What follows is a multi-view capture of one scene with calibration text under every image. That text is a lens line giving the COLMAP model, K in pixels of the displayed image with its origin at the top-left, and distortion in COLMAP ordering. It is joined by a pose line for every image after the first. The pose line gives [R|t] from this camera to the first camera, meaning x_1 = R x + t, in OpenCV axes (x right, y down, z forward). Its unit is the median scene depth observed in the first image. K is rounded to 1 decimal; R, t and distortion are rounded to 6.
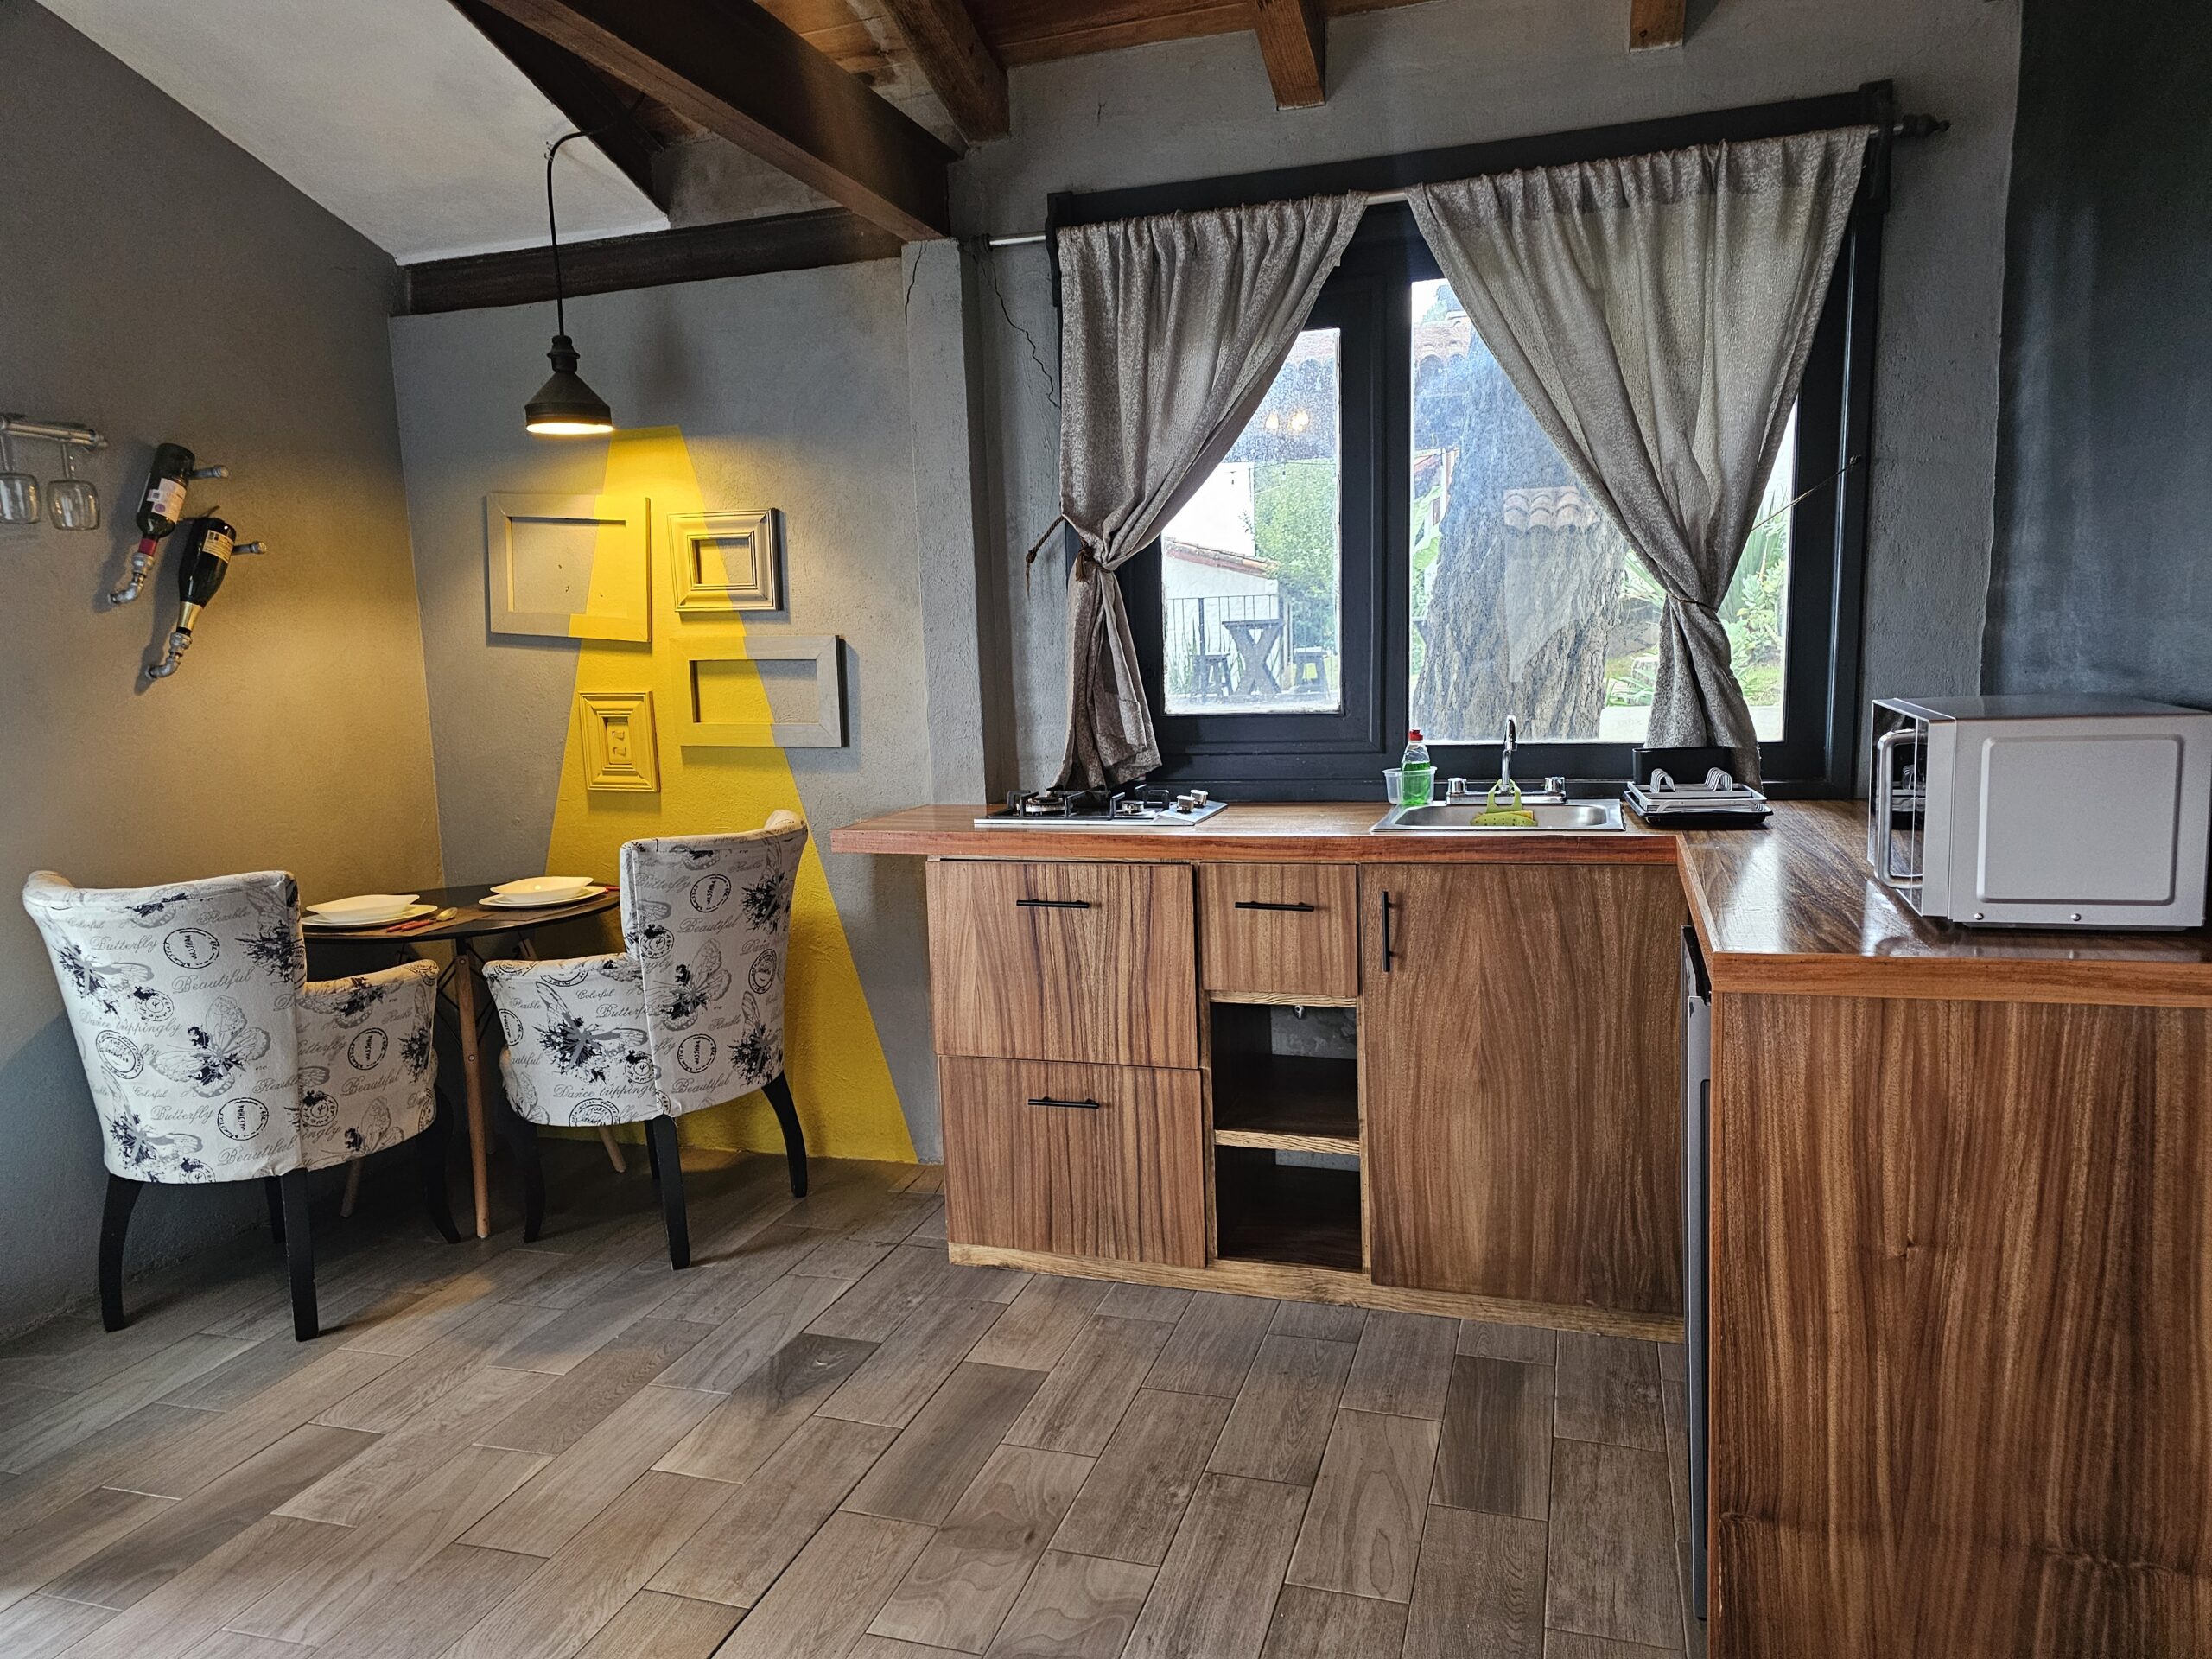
lens RADIAL K [[1470.9, 0, 1117.3], [0, 1470.9, 843.6], [0, 0, 1]] dist [0.061449, -0.046797]
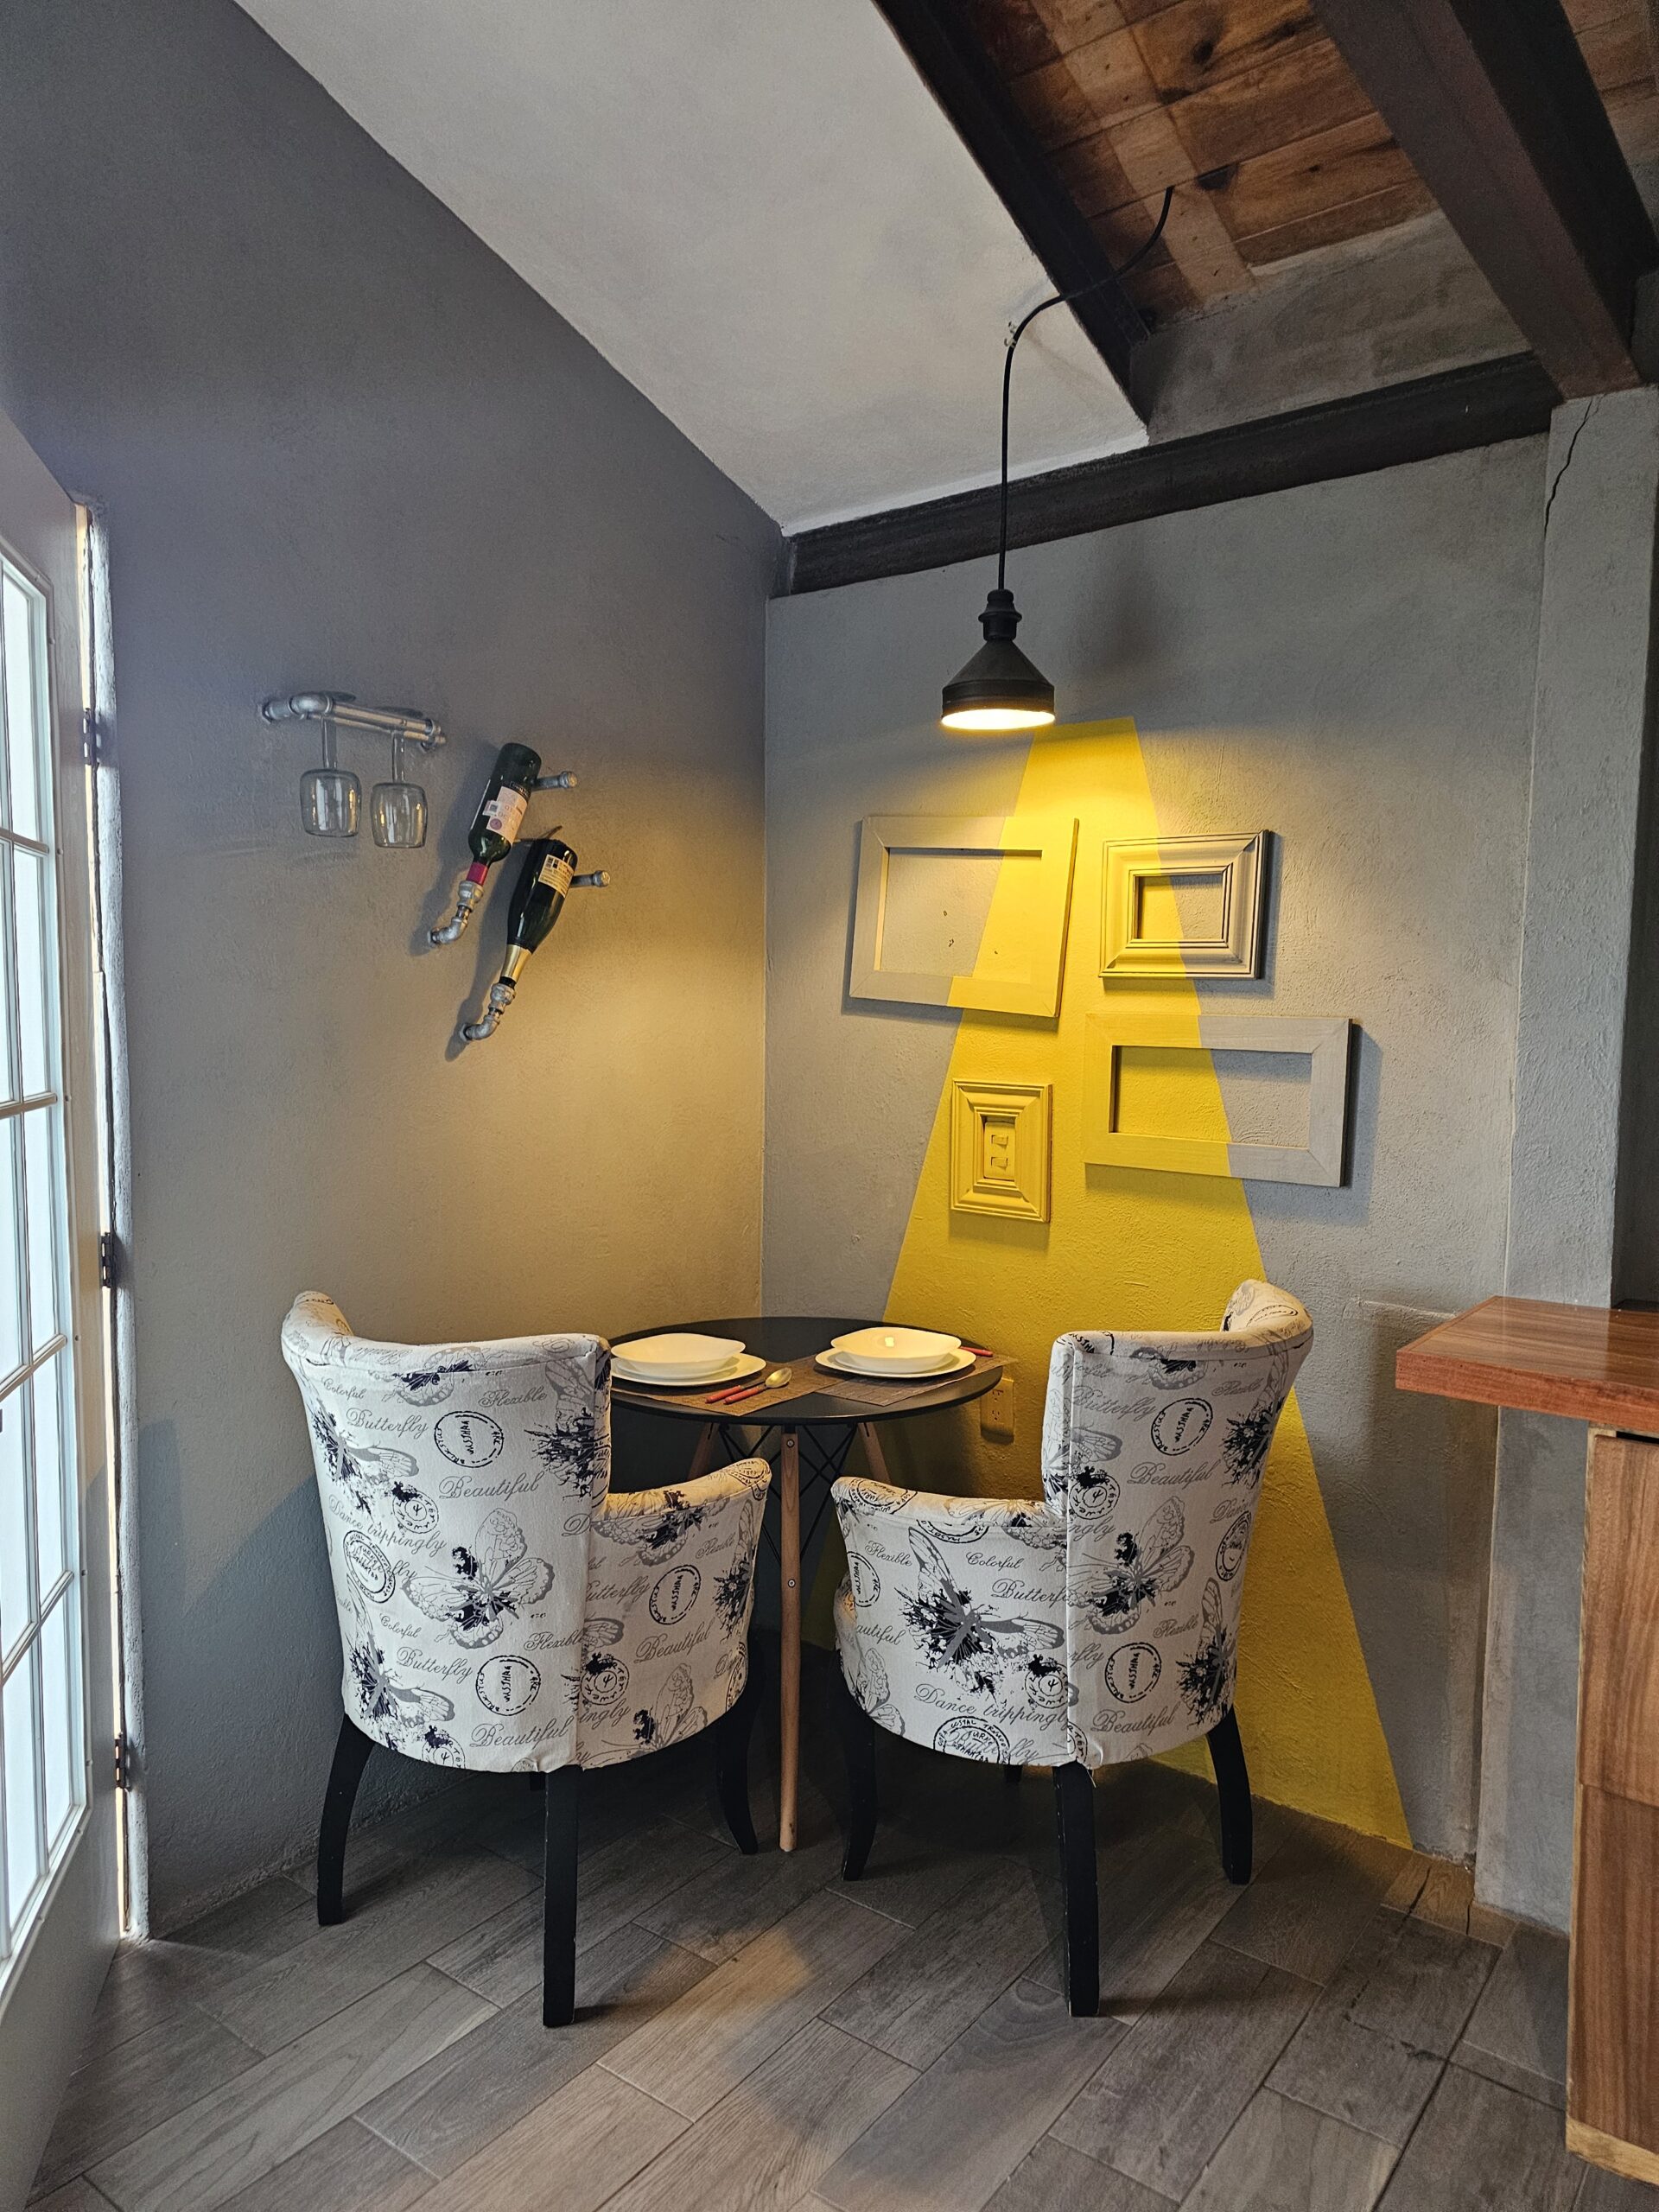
lens RADIAL K [[1470.9, 0, 837.0], [0, 1470.9, 1122.8], [0, 0, 1]] dist [0.061449, -0.046797]
pose [[0.942606, 0.069009, -0.326699, -0.207129], [-0.087786, 0.995208, -0.043065, -0.051391], [0.322162, 0.069273, 0.944147, 0.336798]]
